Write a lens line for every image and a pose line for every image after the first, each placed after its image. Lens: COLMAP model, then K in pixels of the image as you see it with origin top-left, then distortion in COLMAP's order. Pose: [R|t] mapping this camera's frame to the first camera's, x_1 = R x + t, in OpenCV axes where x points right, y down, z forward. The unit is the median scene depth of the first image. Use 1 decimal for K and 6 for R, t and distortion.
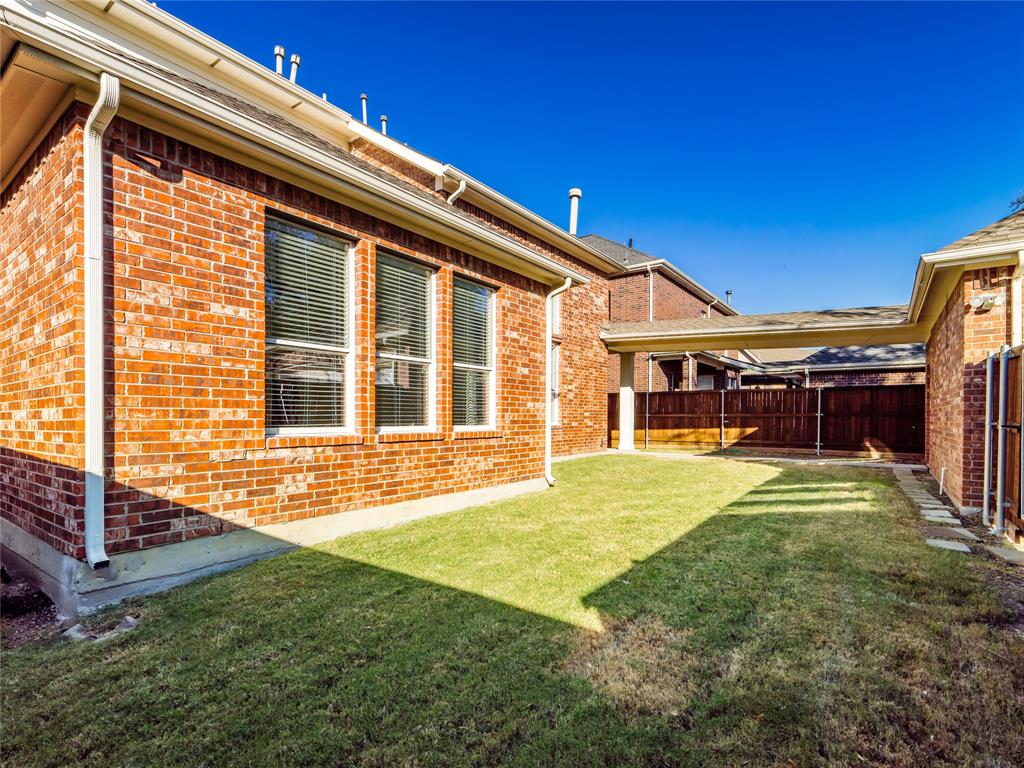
lens RADIAL K [[503.1, 0, 512.8], [0, 503.1, 422.8], [0, 0, 1]] dist [-0.000899, -0.001124]
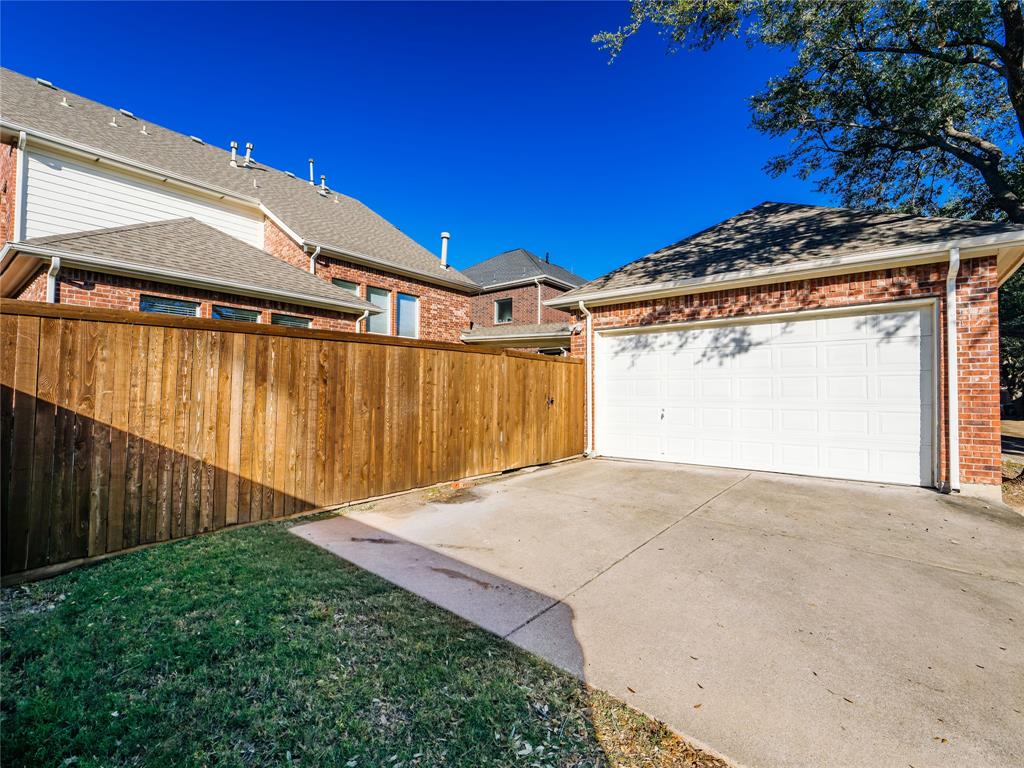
lens RADIAL K [[478.5, 0, 512.0], [0, 478.5, 384.0], [0, 0, 1]] dist [0.001293, 0.000216]
pose [[0.999054, 0.001907, -0.043436, 0.847098], [-0.003708, 0.999135, -0.041425, 0.017117], [0.043320, 0.041547, 0.998197, -0.677720]]
